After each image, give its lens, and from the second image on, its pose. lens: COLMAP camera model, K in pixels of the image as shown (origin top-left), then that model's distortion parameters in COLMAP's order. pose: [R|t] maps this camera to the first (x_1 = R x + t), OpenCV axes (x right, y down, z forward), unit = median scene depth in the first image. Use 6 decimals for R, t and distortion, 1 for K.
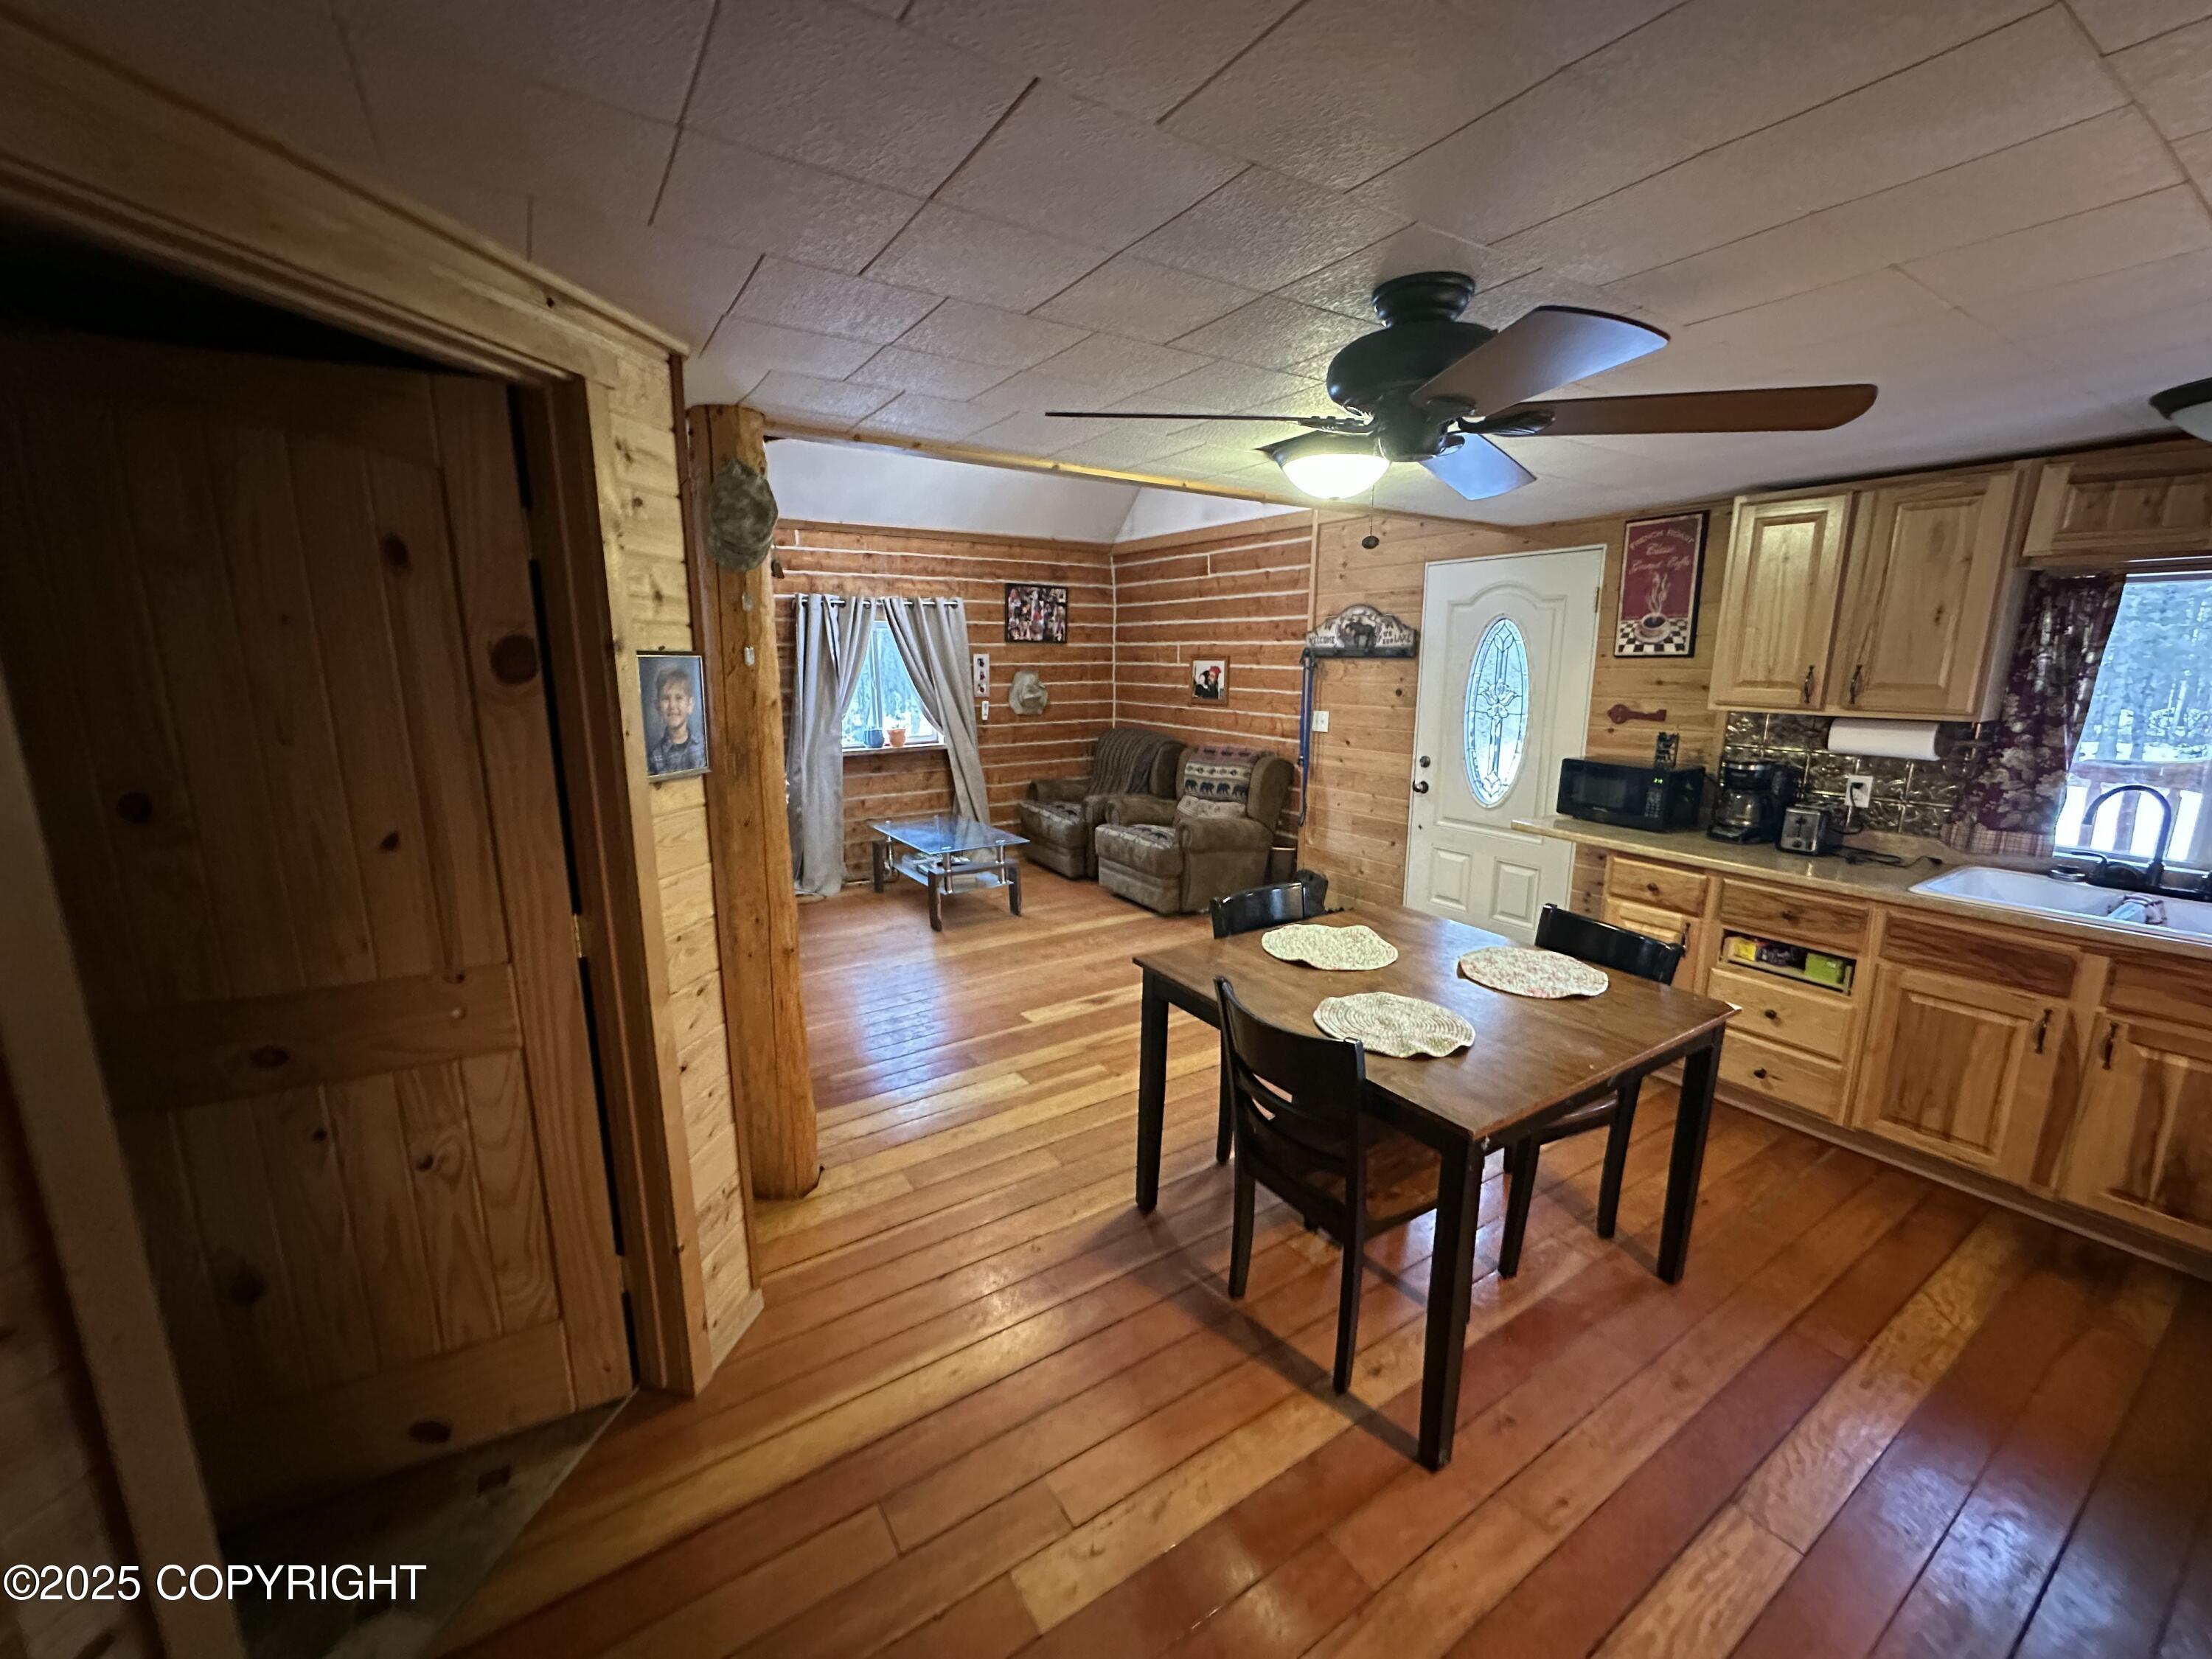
lens RADIAL K [[884.1, 0, 1106.0], [0, 884.1, 829.5], [0, 0, 1]] dist [-0.001357, -0.000239]
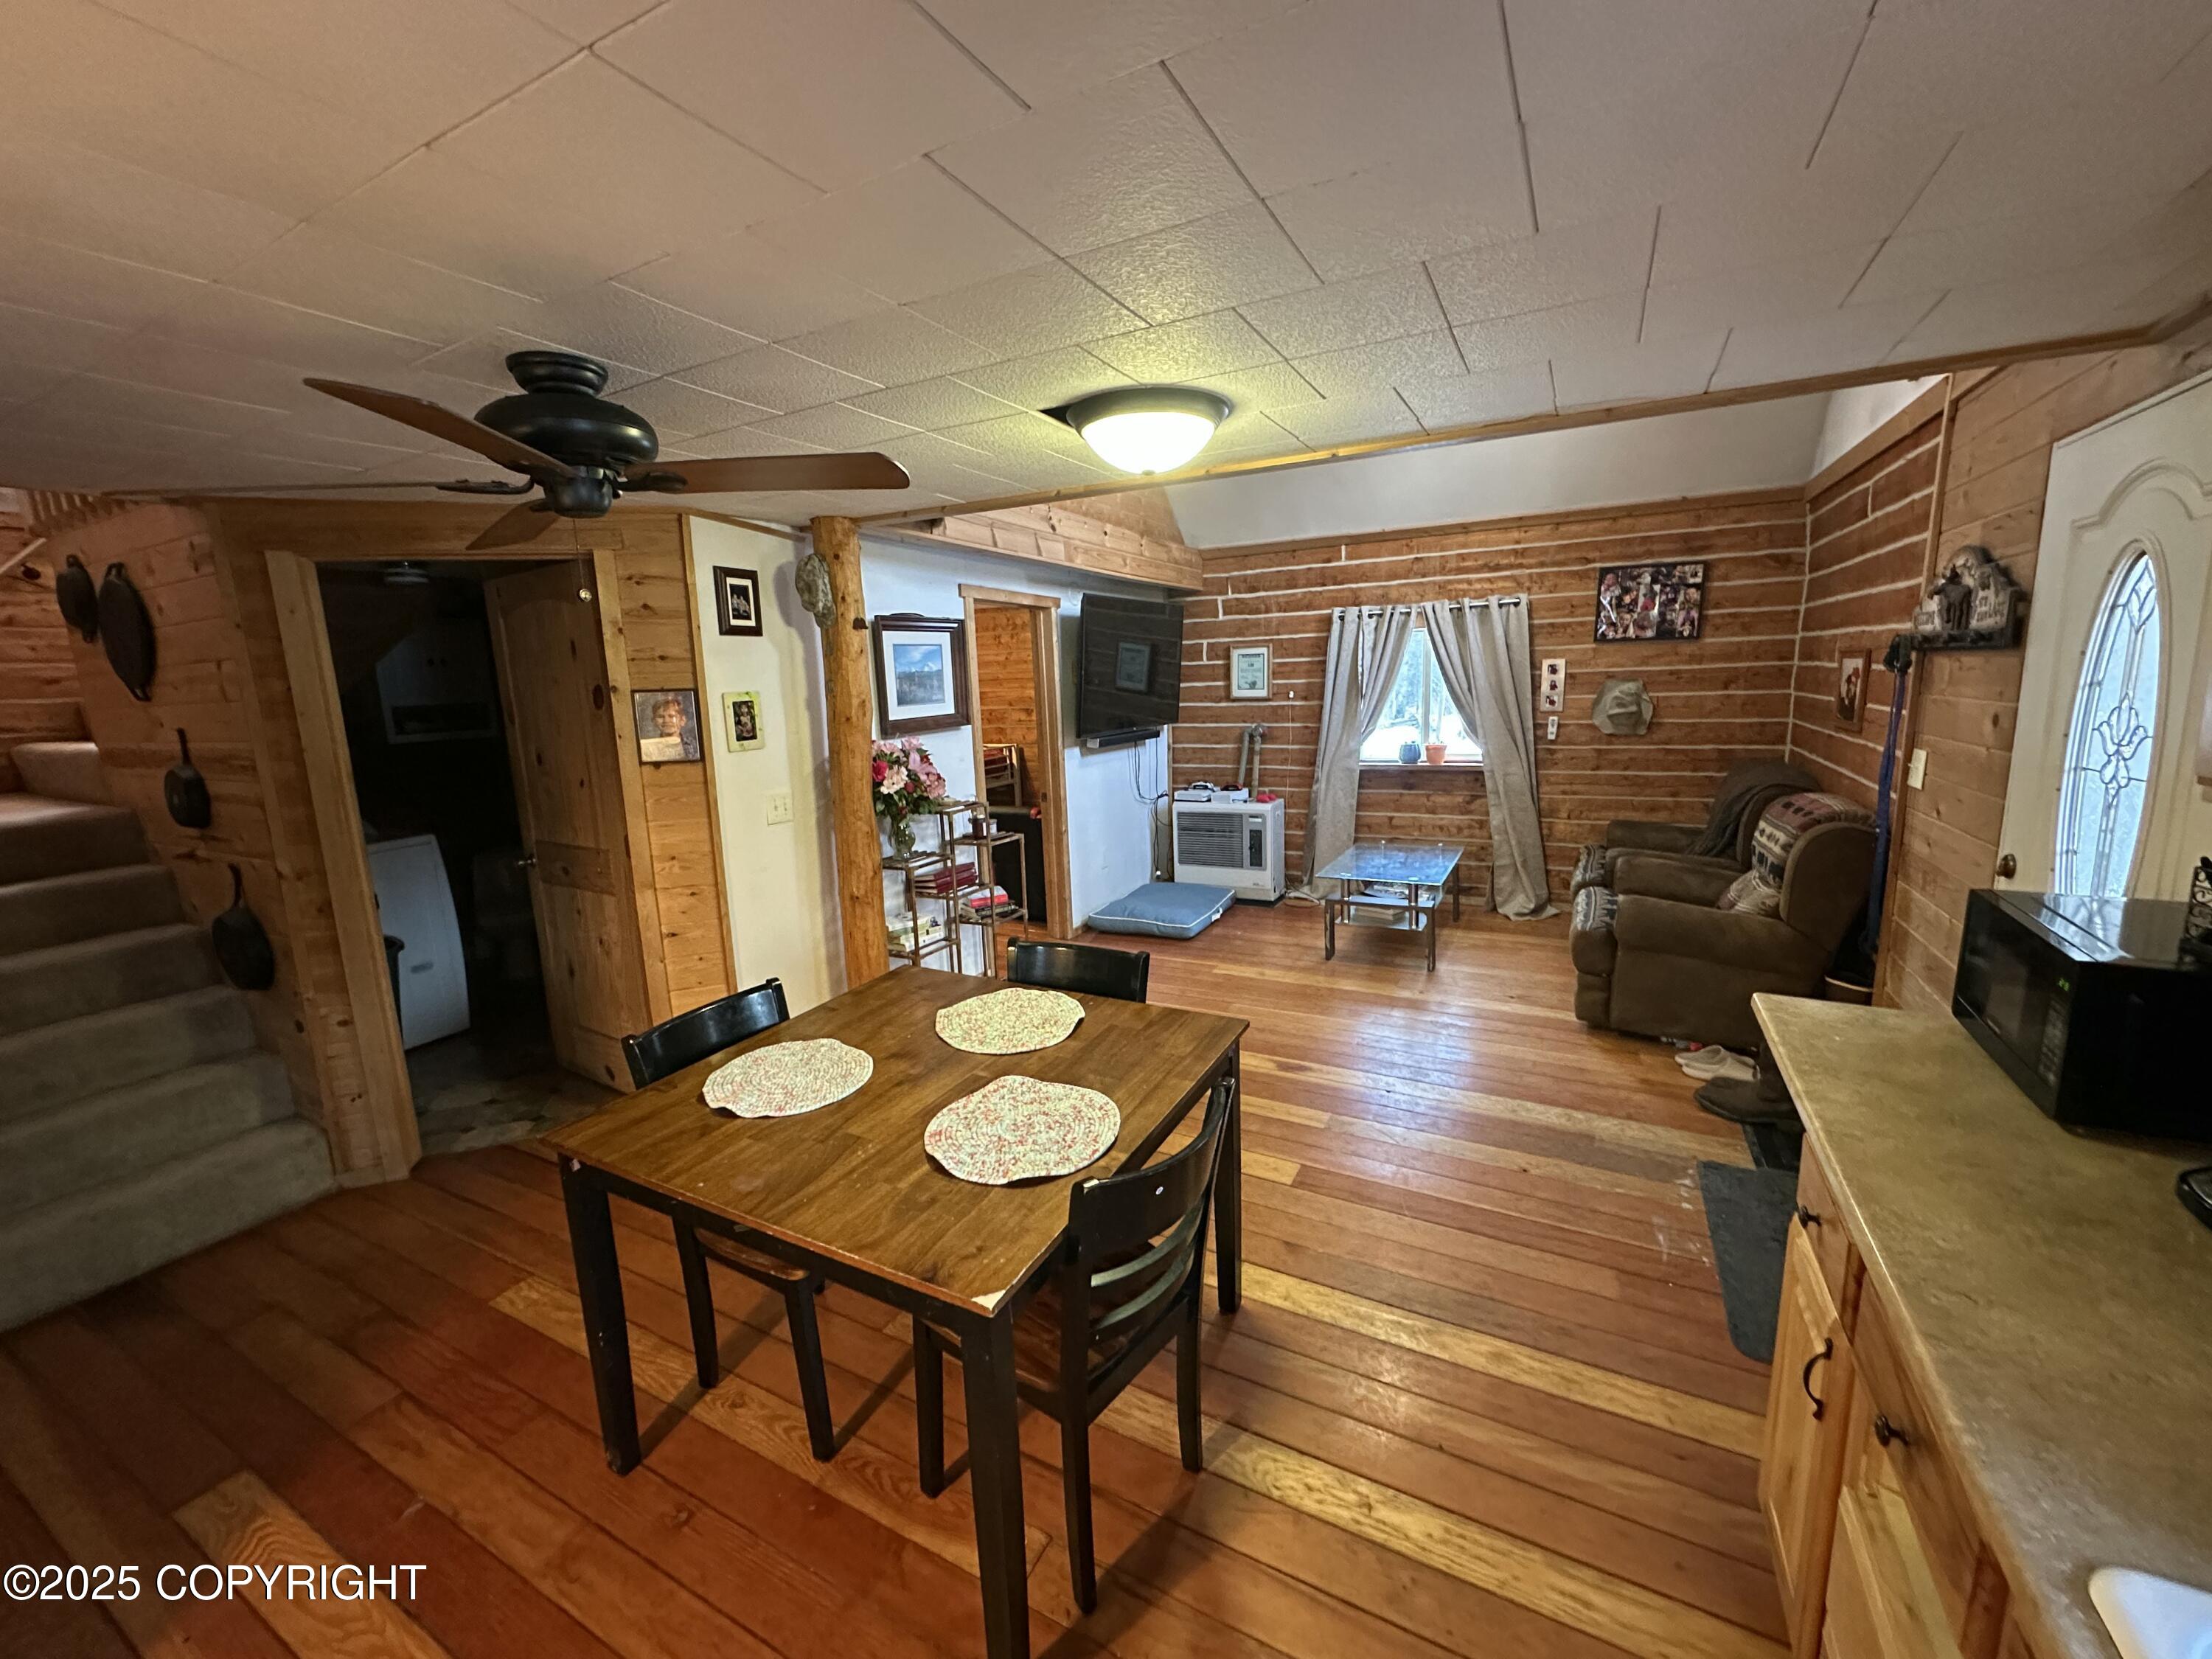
lens RADIAL K [[884.1, 0, 1106.0], [0, 884.1, 829.5], [0, 0, 1]] dist [-0.001357, -0.000239]
pose [[0.477637, 0.132257, -0.868545, 0.412510], [-0.134175, 0.987988, 0.076659, -0.051796], [0.868251, 0.079922, 0.489645, 0.262883]]
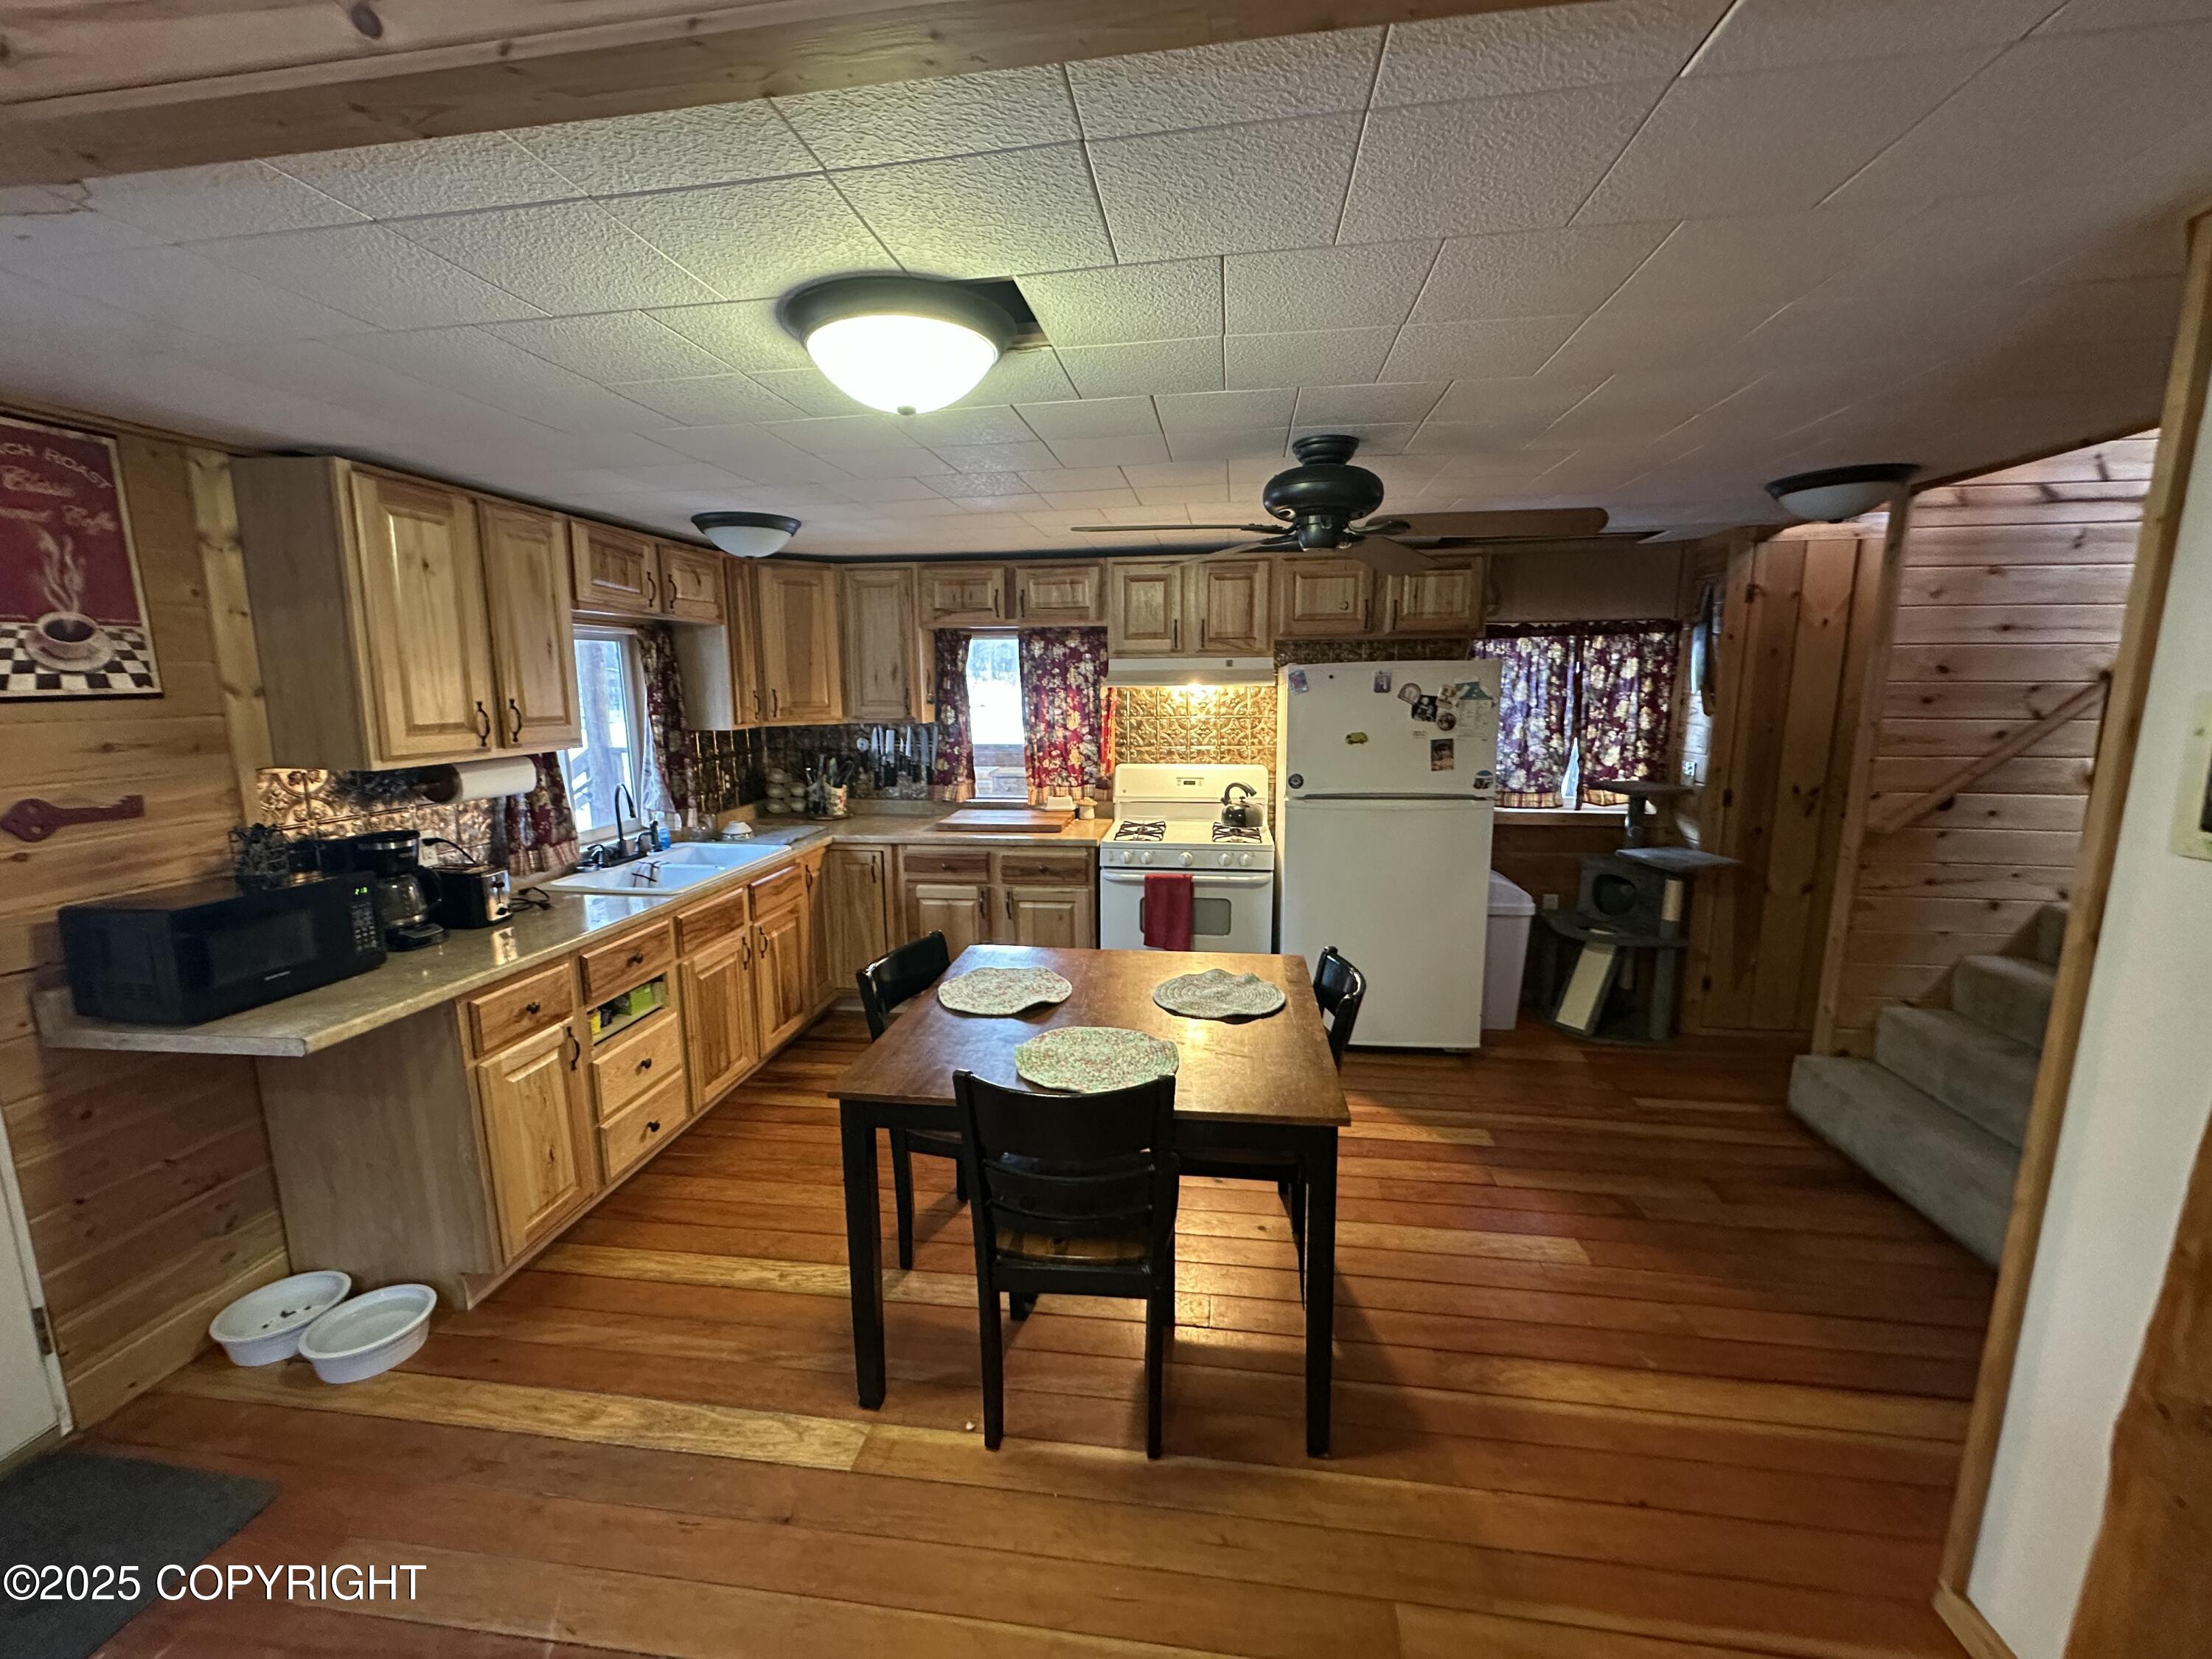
lens RADIAL K [[884.1, 0, 1106.0], [0, 884.1, 829.5], [0, 0, 1]] dist [-0.001357, -0.000239]
pose [[-0.755378, -0.105885, 0.646678, -0.099475], [0.133824, 0.941134, 0.310416, -0.122305], [-0.641479, 0.321022, -0.696742, 0.601101]]
